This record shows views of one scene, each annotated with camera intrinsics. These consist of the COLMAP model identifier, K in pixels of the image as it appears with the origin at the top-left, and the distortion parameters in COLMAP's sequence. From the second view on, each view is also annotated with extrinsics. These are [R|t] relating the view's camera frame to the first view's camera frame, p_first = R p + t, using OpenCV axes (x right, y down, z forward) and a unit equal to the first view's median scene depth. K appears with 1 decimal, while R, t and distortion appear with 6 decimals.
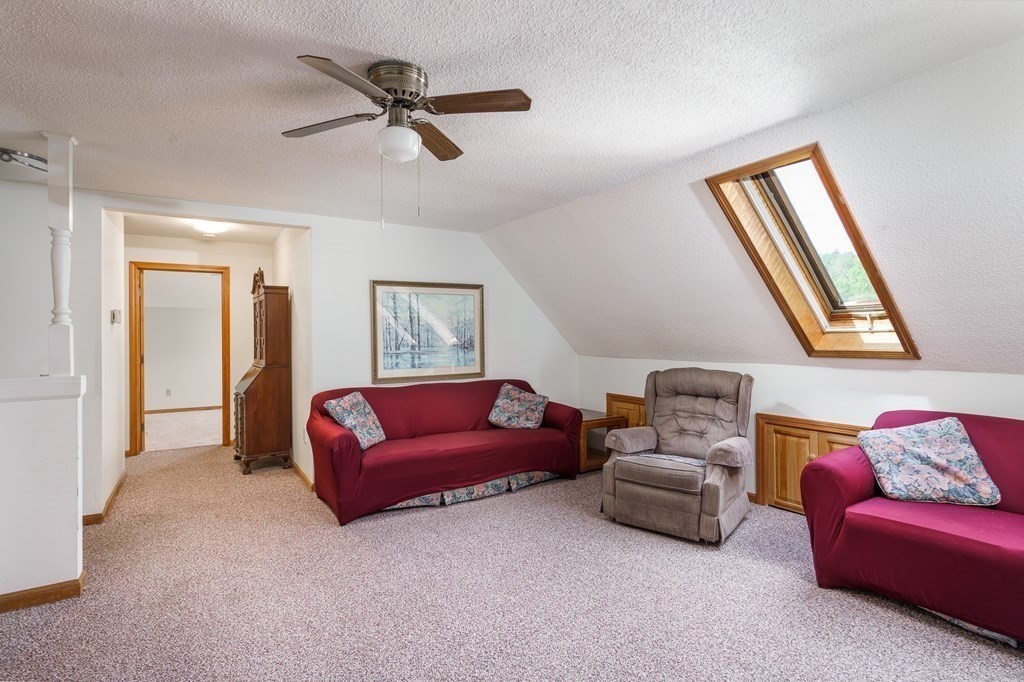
lens RADIAL K [[533.3, 0, 511.6], [0, 533.3, 335.0], [0, 0, 1]] dist [0.000397, -0.000159]
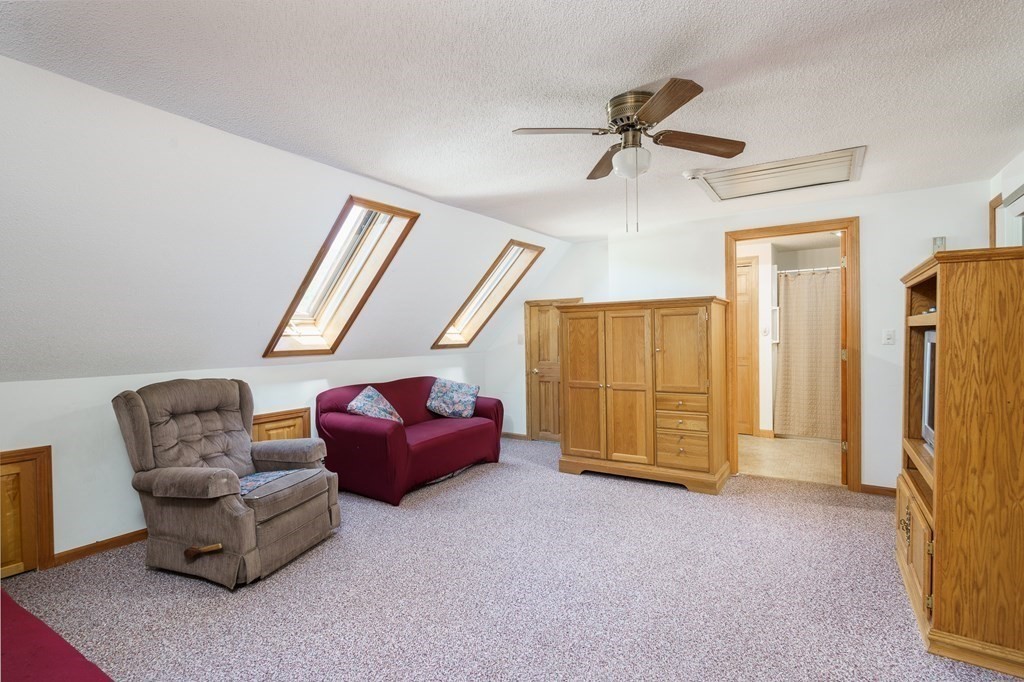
lens RADIAL K [[502.2, 0, 512.0], [0, 502.2, 341.0], [0, 0, 1]] dist [-0.001235, -0.000182]
pose [[-0.433503, 0.000856, 0.901152, -0.713884], [0.011238, 0.999927, 0.004456, 0.007752], [-0.901082, 0.012059, -0.433481, 1.140583]]
